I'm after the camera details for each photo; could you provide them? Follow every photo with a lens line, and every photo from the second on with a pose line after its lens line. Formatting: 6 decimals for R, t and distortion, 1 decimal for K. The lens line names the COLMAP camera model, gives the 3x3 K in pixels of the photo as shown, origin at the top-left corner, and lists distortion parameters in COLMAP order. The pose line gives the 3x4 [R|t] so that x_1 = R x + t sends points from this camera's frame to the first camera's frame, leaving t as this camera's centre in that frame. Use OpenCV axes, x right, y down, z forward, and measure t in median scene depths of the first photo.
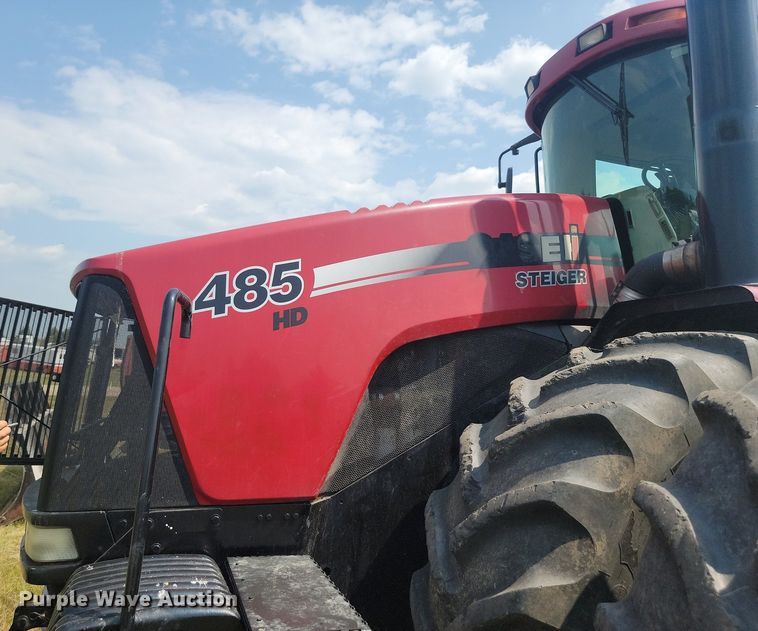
lens RADIAL K [[584.6, 0, 335.9], [0, 584.6, 317.4], [0, 0, 1]] dist [0.055328, -0.041911]
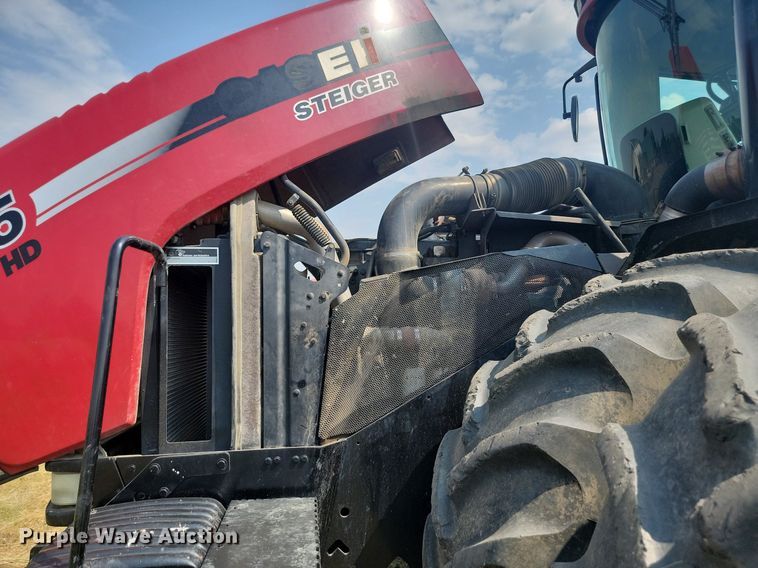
lens RADIAL K [[538.7, 0, 385.2], [0, 538.7, 295.8], [0, 0, 1]] dist [0.033482, -0.014498]
pose [[0.990444, -0.048418, -0.129139, 0.211013], [0.055657, 0.997040, 0.053046, 0.021899], [0.126188, -0.059726, 0.990207, 0.131567]]
